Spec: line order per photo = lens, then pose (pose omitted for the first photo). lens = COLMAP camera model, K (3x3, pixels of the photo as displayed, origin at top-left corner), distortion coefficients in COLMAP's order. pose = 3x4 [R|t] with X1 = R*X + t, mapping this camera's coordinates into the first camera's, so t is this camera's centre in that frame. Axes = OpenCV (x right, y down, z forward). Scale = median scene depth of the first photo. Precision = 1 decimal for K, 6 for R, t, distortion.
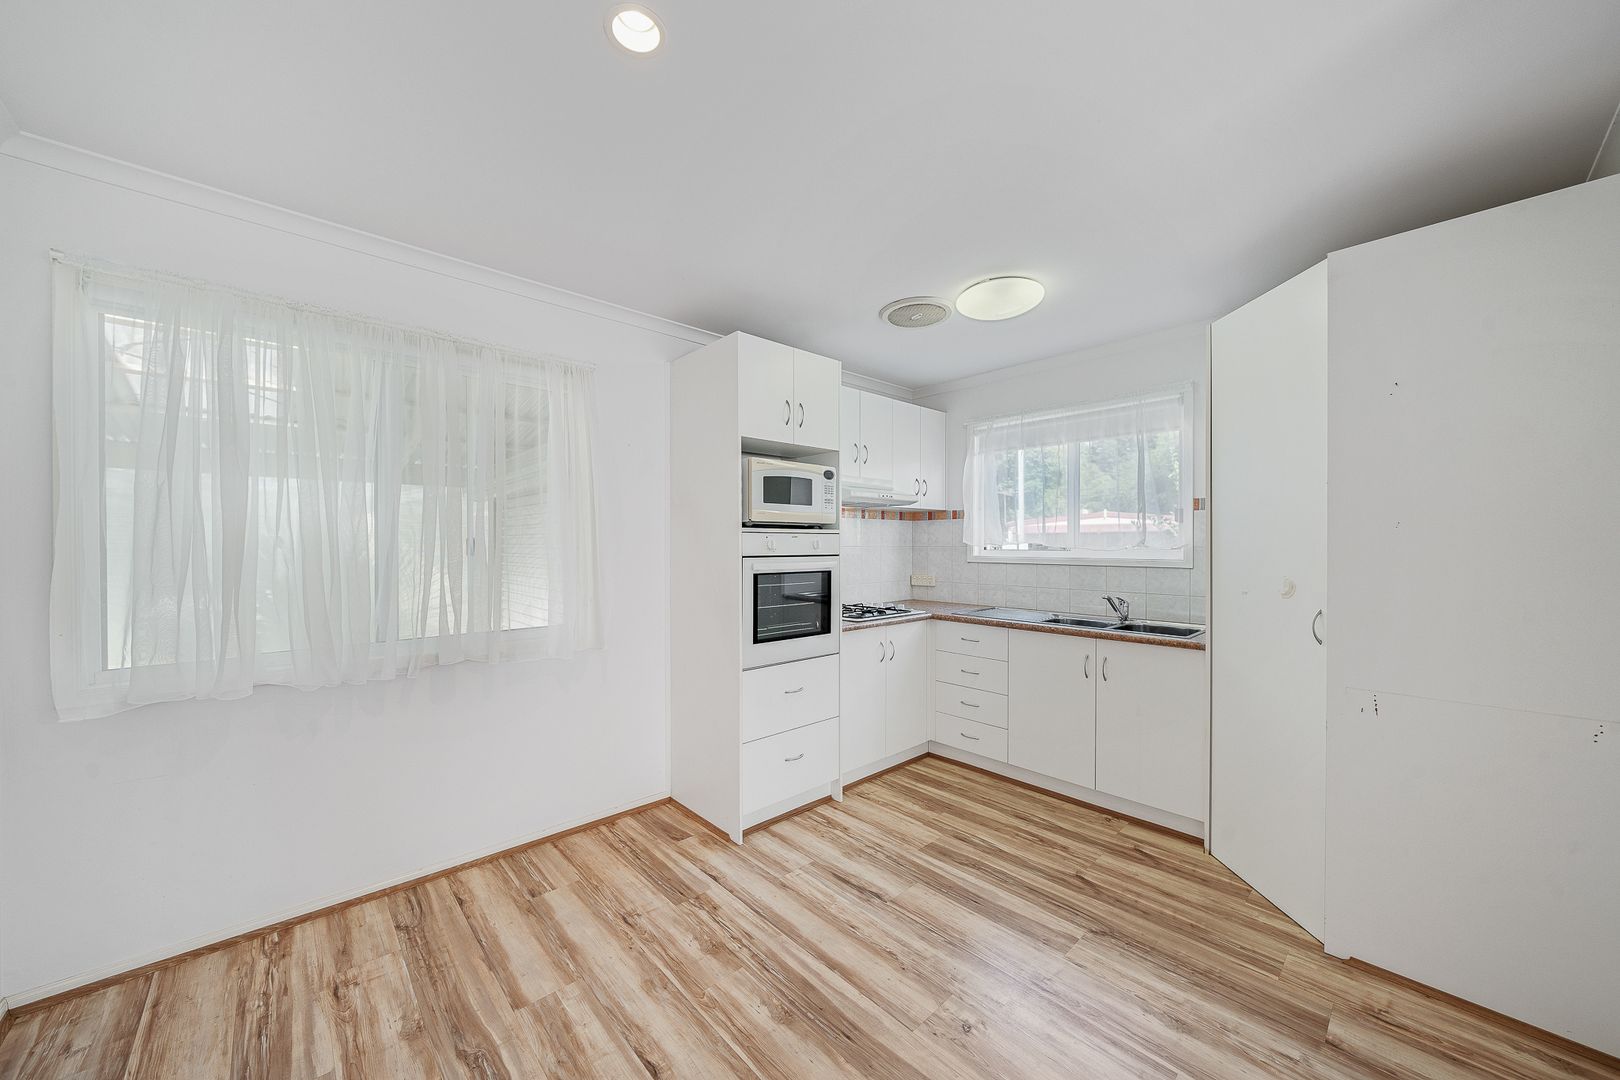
lens RADIAL K [[579.4, 0, 810.0], [0, 579.4, 540.0], [0, 0, 1]] dist [-0.000571, 0.000030]
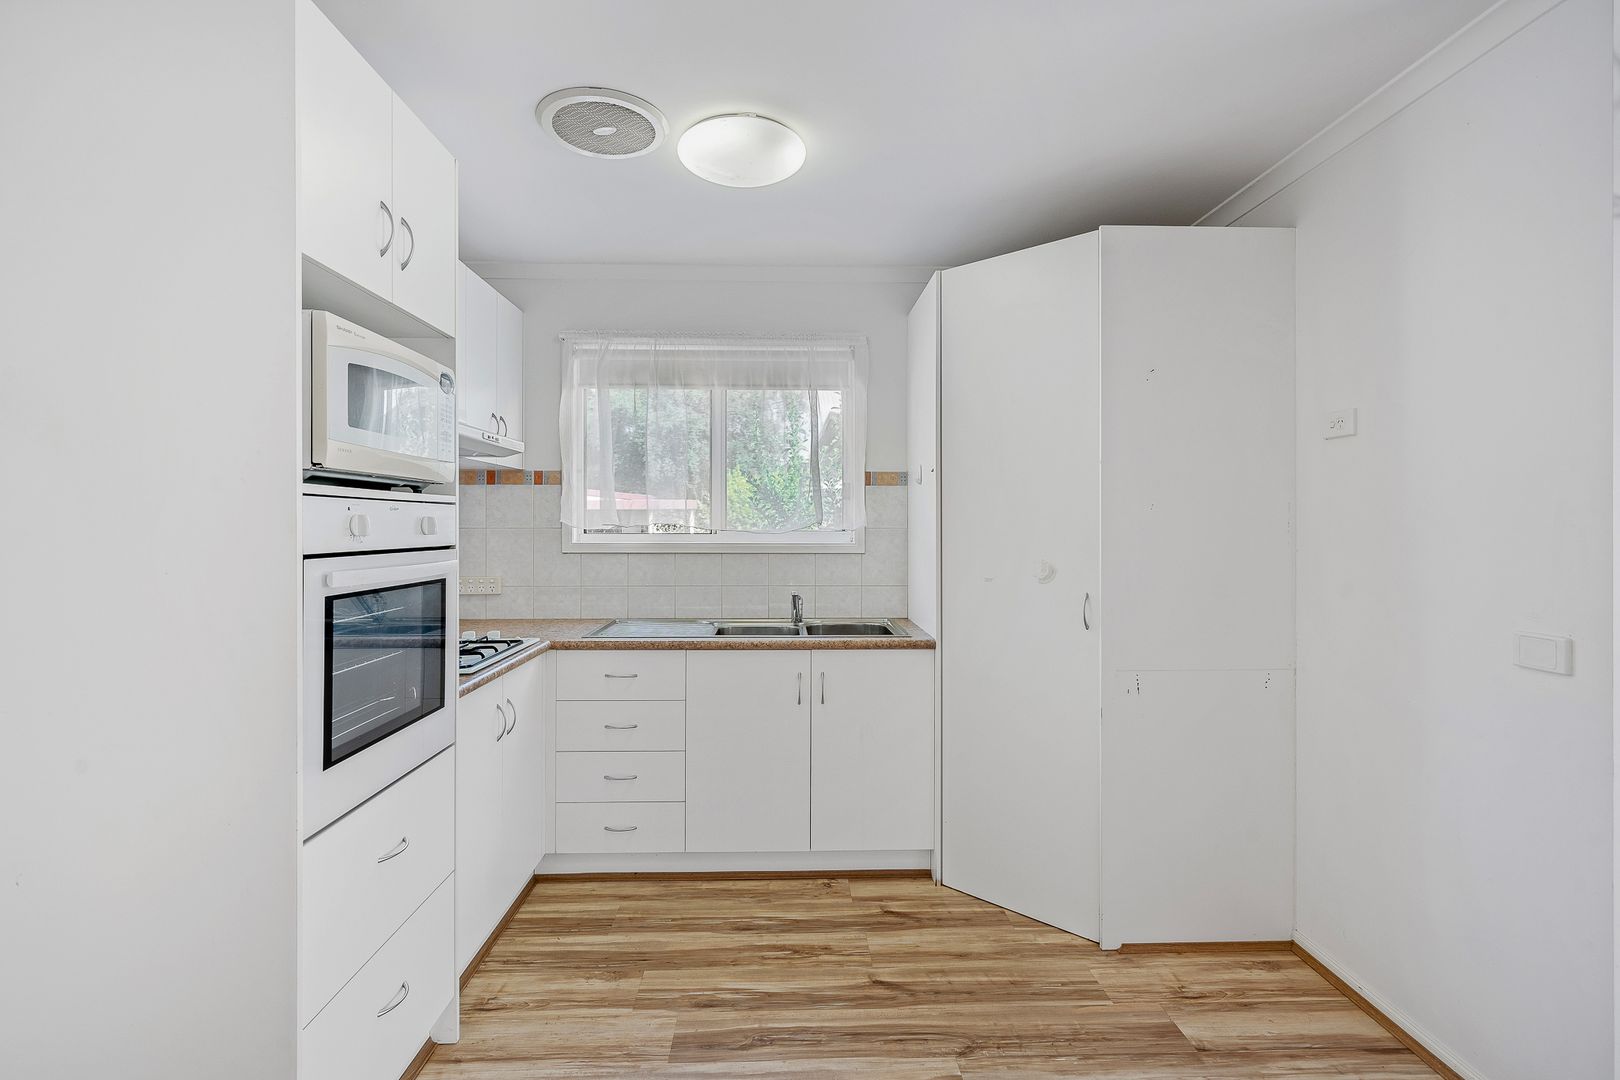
lens RADIAL K [[751.9, 0, 807.6], [0, 751.9, 519.2], [0, 0, 1]] dist [0.005267, 0.000303]
pose [[0.656686, 0.007463, 0.754127, -0.262954], [-0.006828, 0.999969, -0.003950, 0.003559], [-0.754133, -0.002555, 0.656716, 0.378216]]
